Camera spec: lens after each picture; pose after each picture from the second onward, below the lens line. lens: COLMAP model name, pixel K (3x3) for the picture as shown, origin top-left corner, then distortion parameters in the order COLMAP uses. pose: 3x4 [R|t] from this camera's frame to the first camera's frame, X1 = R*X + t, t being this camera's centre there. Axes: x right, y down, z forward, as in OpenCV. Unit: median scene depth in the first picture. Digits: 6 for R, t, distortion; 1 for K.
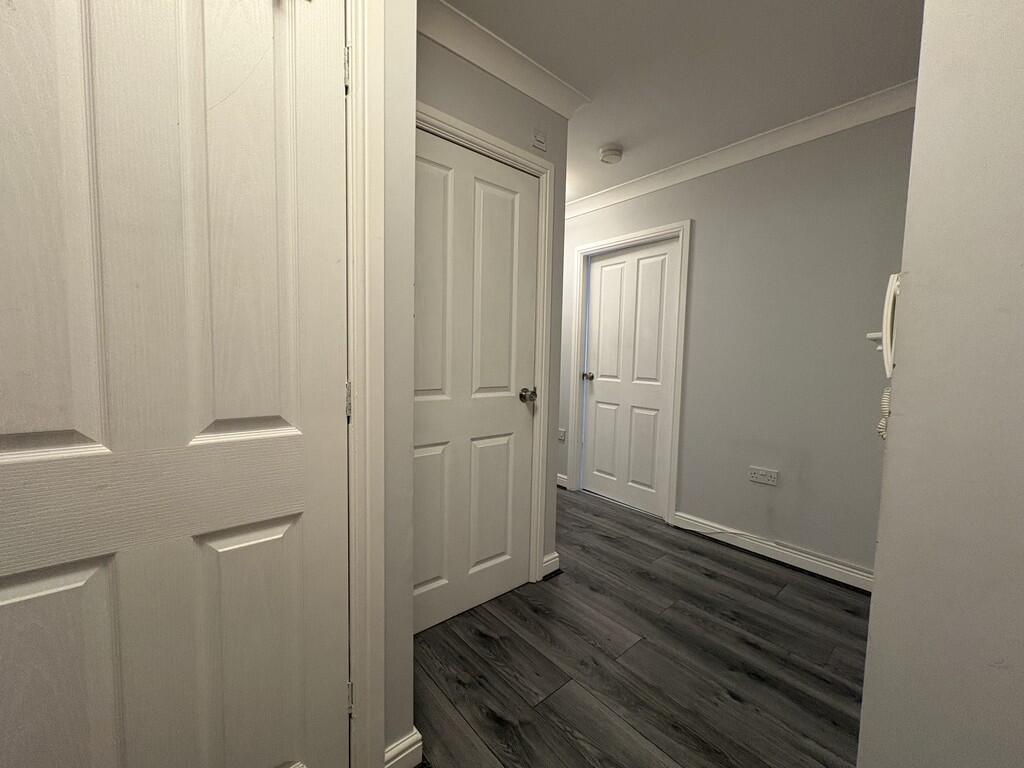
lens RADIAL K [[416.7, 0, 512.0], [0, 416.7, 384.0], [0, 0, 1]] dist [-0.000678, -0.000003]
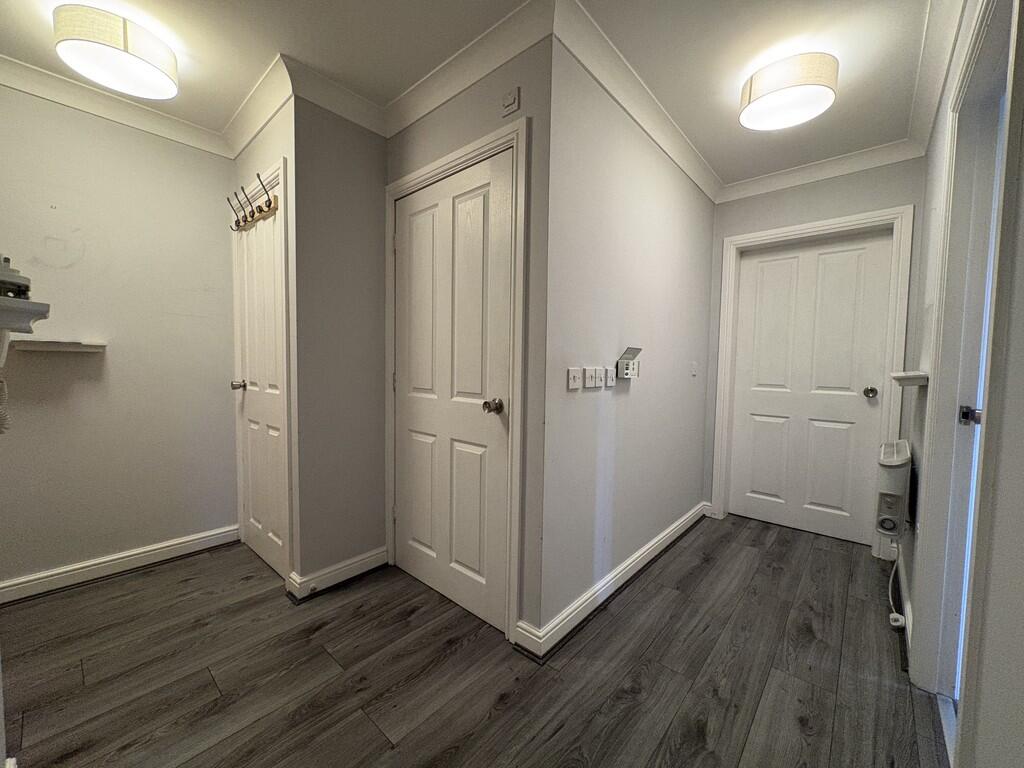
lens RADIAL K [[416.7, 0, 512.0], [0, 416.7, 384.0], [0, 0, 1]] dist [-0.000678, -0.000003]
pose [[0.126317, 0.042886, -0.991062, 1.010103], [-0.082574, 0.996052, 0.032577, -0.058793], [0.988547, 0.077721, 0.129360, 1.035951]]
